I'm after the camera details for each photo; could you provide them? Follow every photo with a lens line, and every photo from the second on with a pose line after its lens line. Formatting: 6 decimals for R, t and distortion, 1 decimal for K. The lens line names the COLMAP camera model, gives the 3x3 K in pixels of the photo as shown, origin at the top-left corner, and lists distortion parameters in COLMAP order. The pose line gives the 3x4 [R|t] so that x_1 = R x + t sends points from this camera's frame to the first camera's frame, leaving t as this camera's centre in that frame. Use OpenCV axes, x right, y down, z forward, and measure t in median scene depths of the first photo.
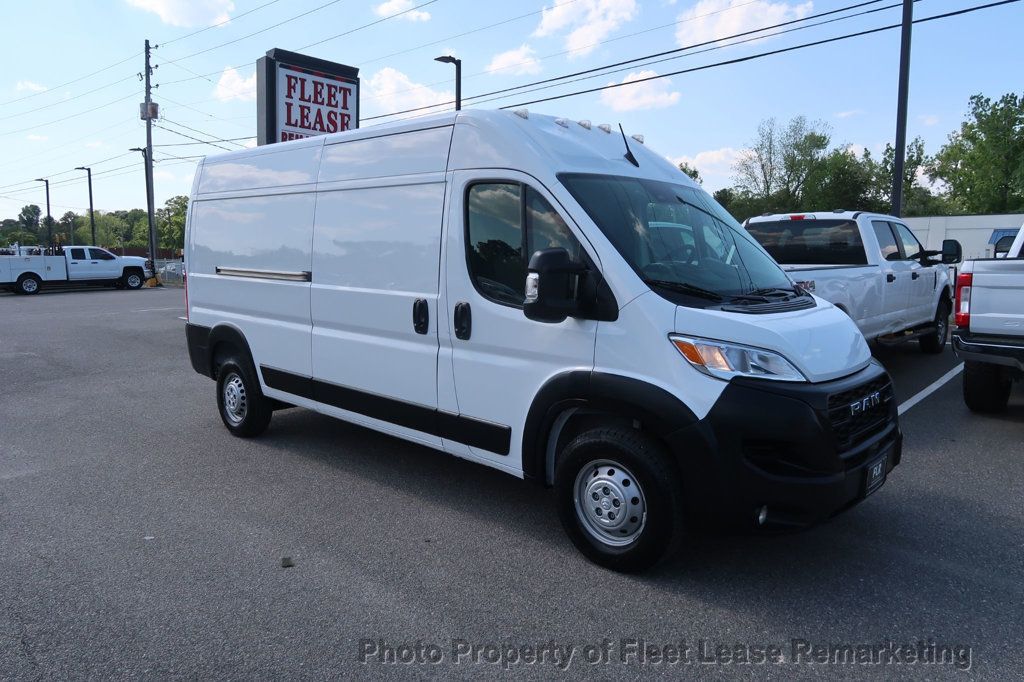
lens RADIAL K [[706.5, 0, 512.0], [0, 706.5, 341.1], [0, 0, 1]] dist [-0.024838, 0.006360]
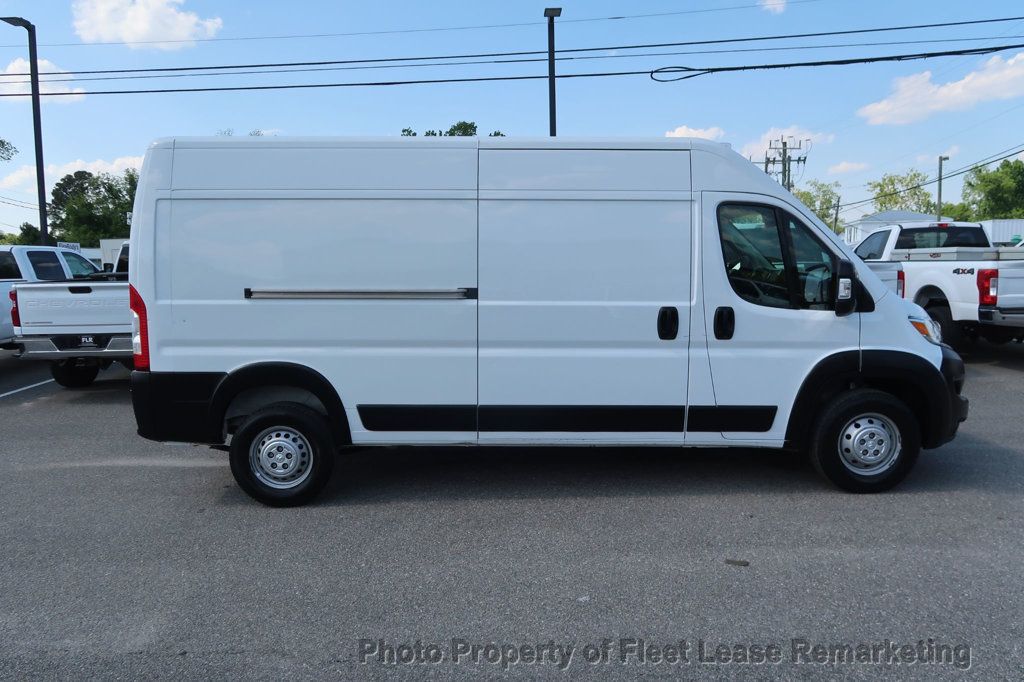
lens RADIAL K [[706.5, 0, 513.8], [0, 706.5, 343.6], [0, 0, 1]] dist [-0.024838, 0.006360]
pose [[0.734210, -0.089108, 0.673049, -0.362045], [0.098008, 0.994876, 0.024802, -0.019129], [-0.671811, 0.047755, 0.739182, 0.128136]]
